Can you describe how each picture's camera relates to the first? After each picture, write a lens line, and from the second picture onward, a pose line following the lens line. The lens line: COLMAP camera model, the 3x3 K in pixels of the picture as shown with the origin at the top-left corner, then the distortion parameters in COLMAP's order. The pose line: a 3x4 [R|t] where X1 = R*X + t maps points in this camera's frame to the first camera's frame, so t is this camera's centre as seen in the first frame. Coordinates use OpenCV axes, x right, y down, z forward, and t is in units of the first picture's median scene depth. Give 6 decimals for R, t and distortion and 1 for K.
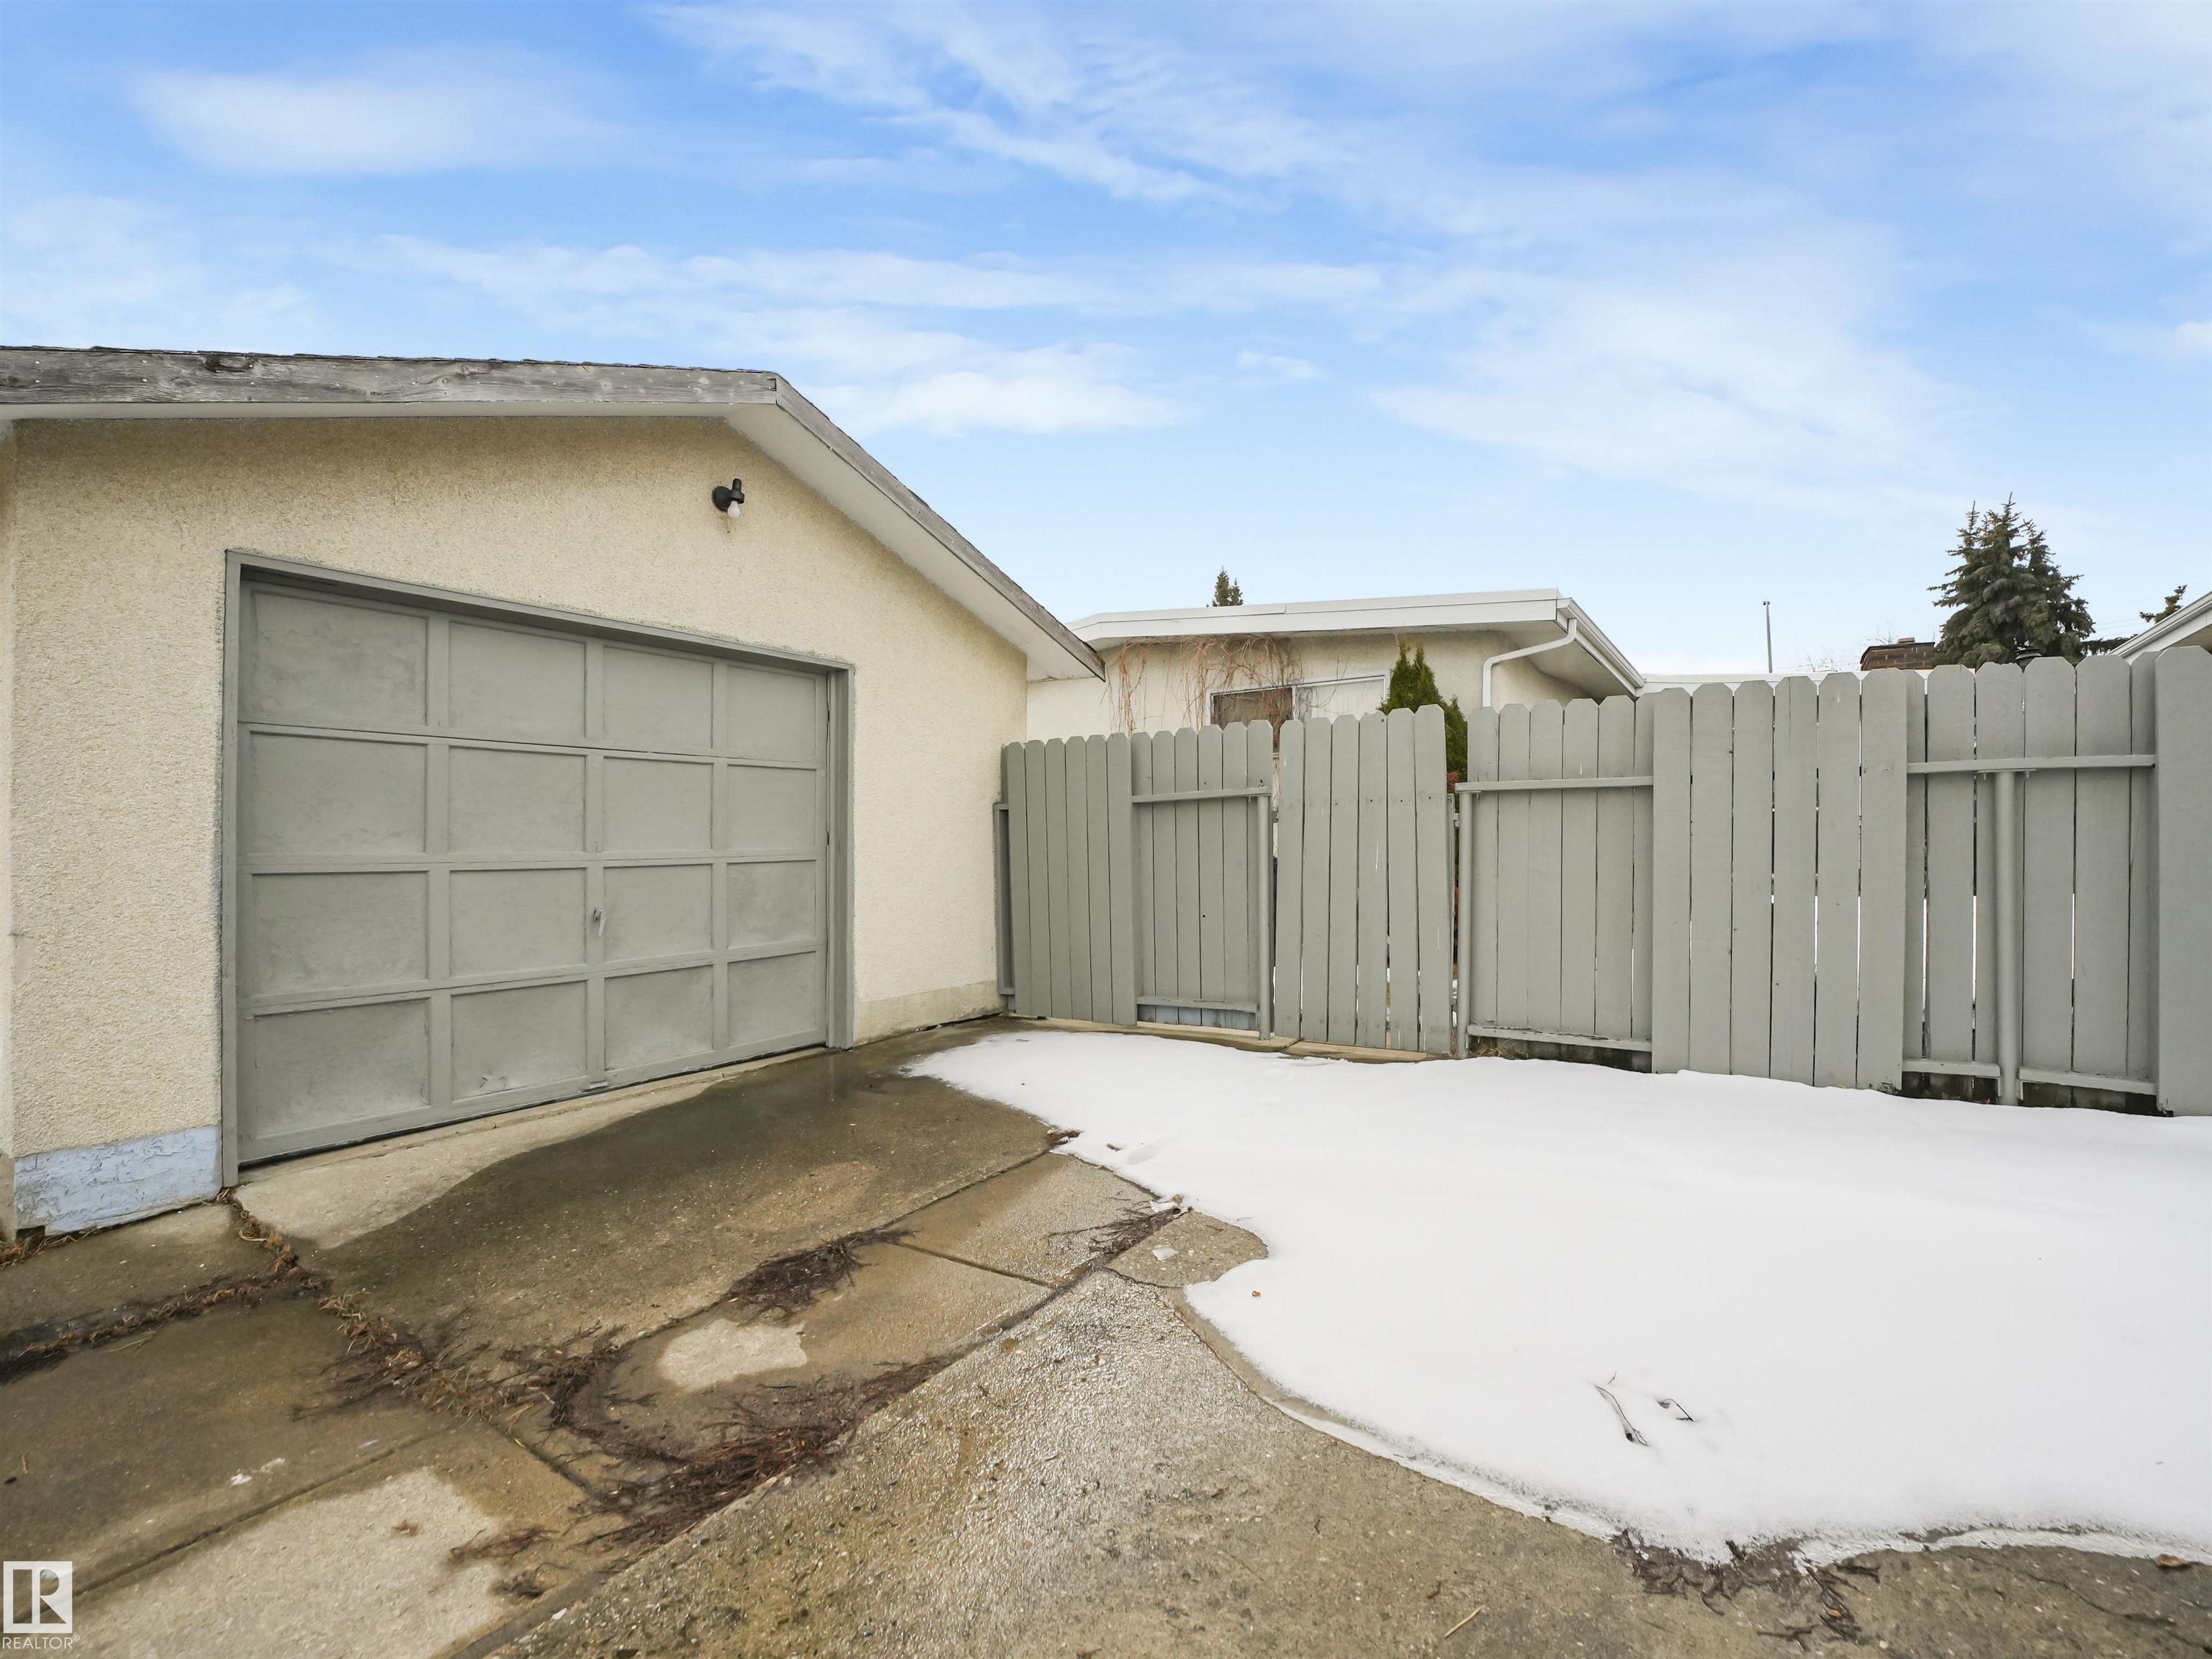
lens RADIAL K [[1021.6, 0, 1111.1], [0, 1021.6, 826.6], [0, 0, 1]] dist [-0.014821, 0.002393]
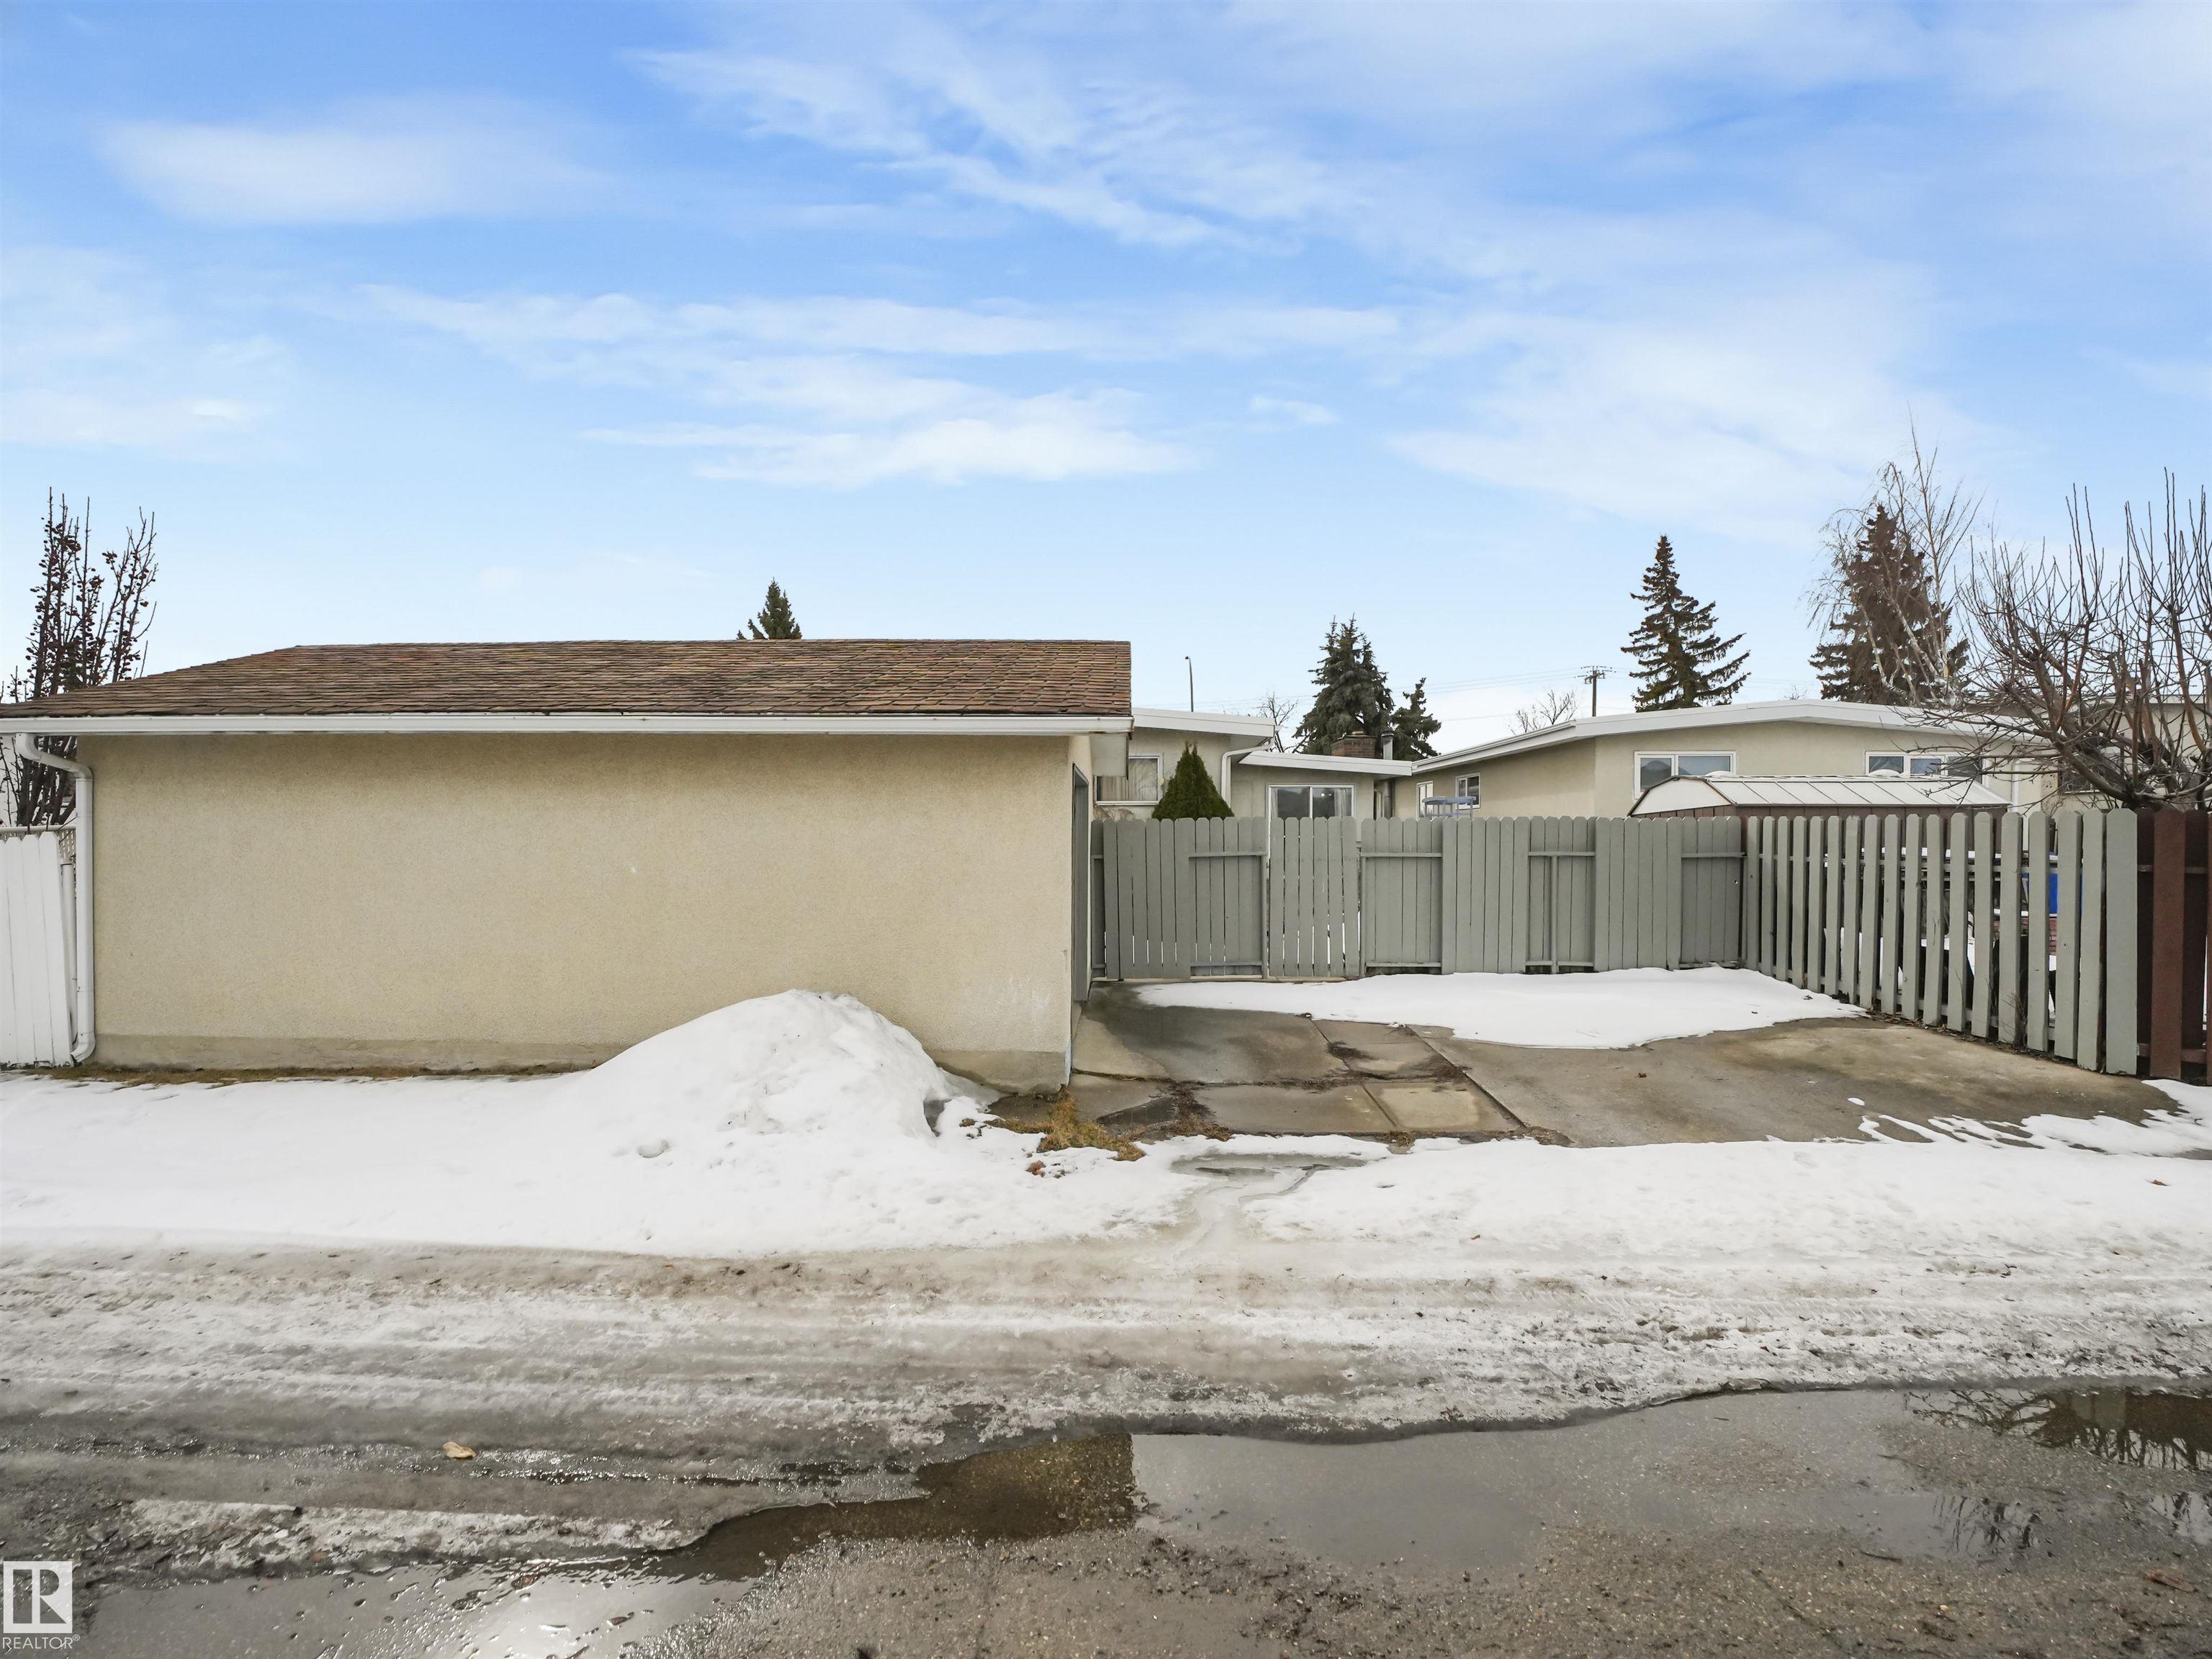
lens RADIAL K [[1021.6, 0, 1095.8], [0, 1021.6, 834.5], [0, 0, 1]] dist [-0.014821, 0.002393]
pose [[0.850336, 0.000793, 0.526239, -1.361043], [-0.012407, 0.999751, 0.018543, -0.121307], [-0.526093, -0.022297, 0.850134, -0.589779]]
